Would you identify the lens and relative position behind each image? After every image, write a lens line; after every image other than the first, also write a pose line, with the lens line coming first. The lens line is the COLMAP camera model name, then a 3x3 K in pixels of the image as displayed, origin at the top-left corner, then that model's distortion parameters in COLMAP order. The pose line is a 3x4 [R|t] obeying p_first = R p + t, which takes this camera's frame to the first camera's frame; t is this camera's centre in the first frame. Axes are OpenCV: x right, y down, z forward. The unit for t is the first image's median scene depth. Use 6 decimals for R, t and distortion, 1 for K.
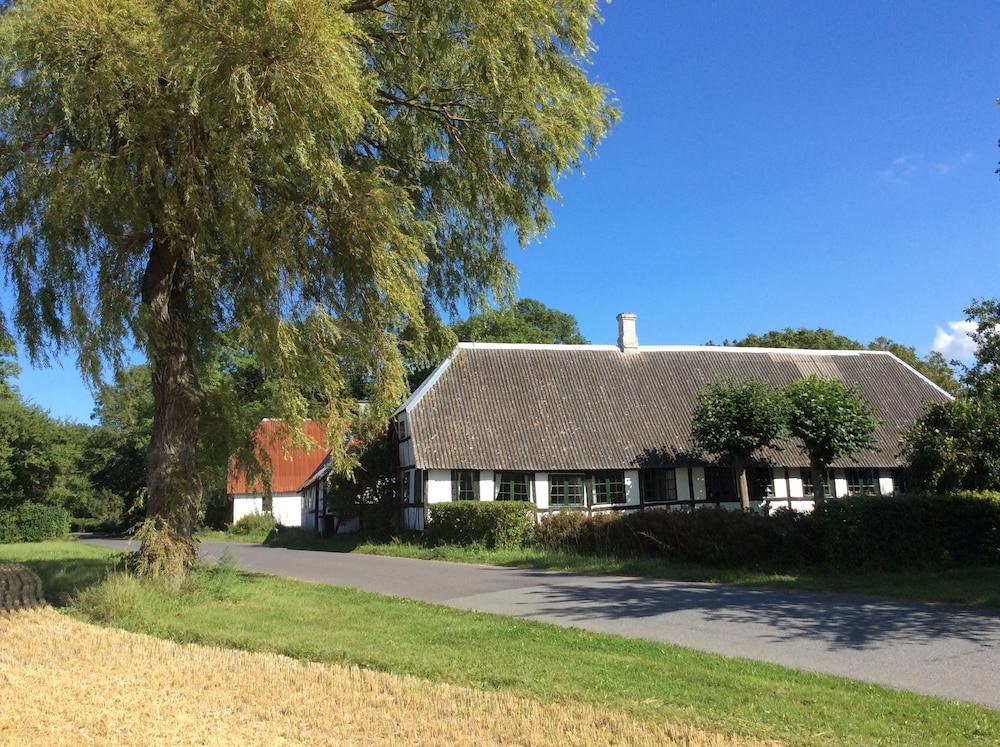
lens RADIAL K [[916.8, 0, 472.7], [0, 916.8, 390.8], [0, 0, 1]] dist [0.079740, -0.164281]
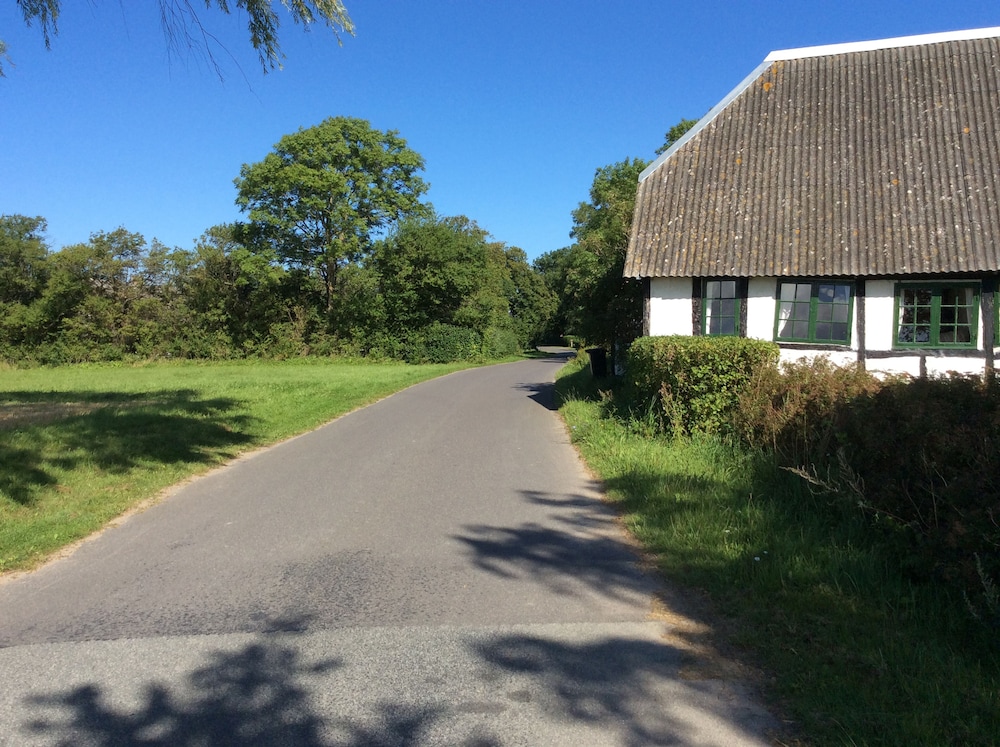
lens RADIAL K [[916.8, 0, 472.7], [0, 916.8, 390.8], [0, 0, 1]] dist [0.079740, -0.164281]
pose [[0.843362, 0.044734, -0.535481, 0.161329], [0.061067, 0.982093, 0.178223, 0.044601], [0.533864, -0.183007, 0.825529, 0.450001]]
